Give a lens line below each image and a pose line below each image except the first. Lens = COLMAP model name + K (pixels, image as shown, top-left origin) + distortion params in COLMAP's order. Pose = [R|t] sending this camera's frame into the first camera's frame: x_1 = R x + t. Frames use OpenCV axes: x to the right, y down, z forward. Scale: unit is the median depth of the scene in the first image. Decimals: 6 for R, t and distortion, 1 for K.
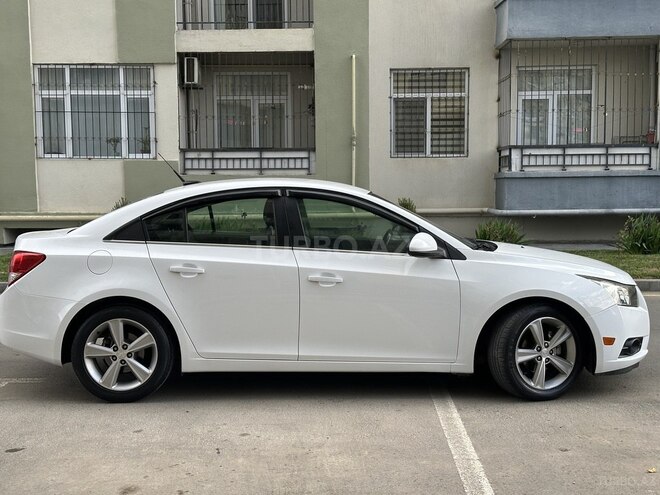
lens RADIAL K [[932.2, 0, 328.3], [0, 932.2, 259.3], [0, 0, 1]] dist [0.161541, -0.128600]
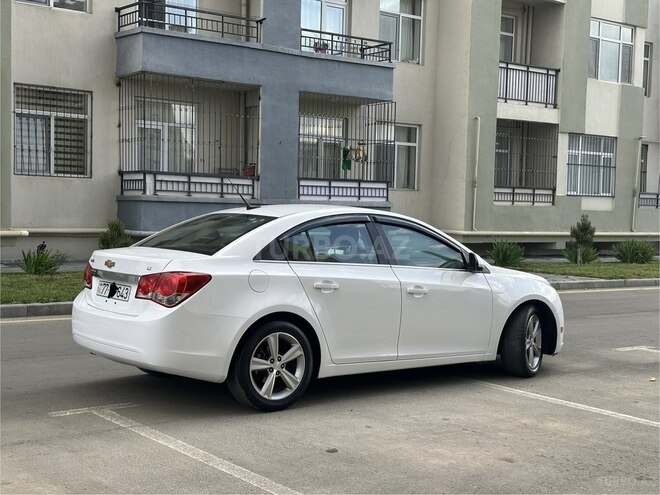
lens RADIAL K [[932.2, 0, 328.3], [0, 932.2, 259.3], [0, 0, 1]] dist [0.161541, -0.128600]
pose [[0.783326, -0.007113, 0.621570, -0.303979], [0.020278, 0.999695, -0.014114, -0.001796], [-0.621280, 0.023660, 0.783232, 0.043509]]
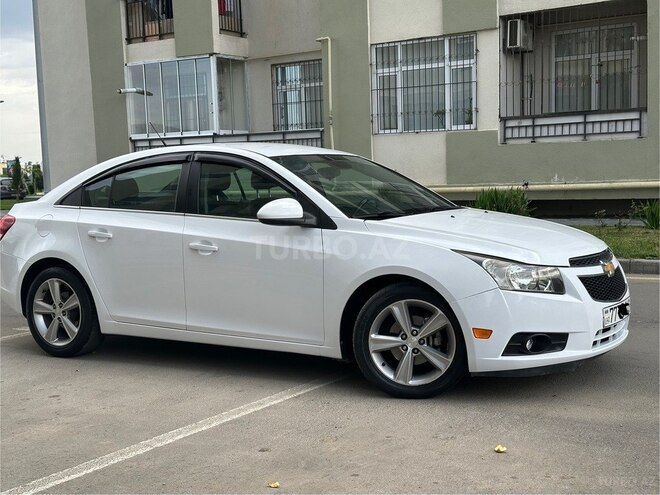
lens RADIAL K [[932.2, 0, 328.3], [0, 932.2, 259.3], [0, 0, 1]] dist [0.161541, -0.128600]
pose [[0.843708, 0.033624, -0.535749, 0.221241], [-0.019778, 0.999306, 0.031571, 0.000377], [0.536438, -0.016041, 0.843787, 0.094271]]
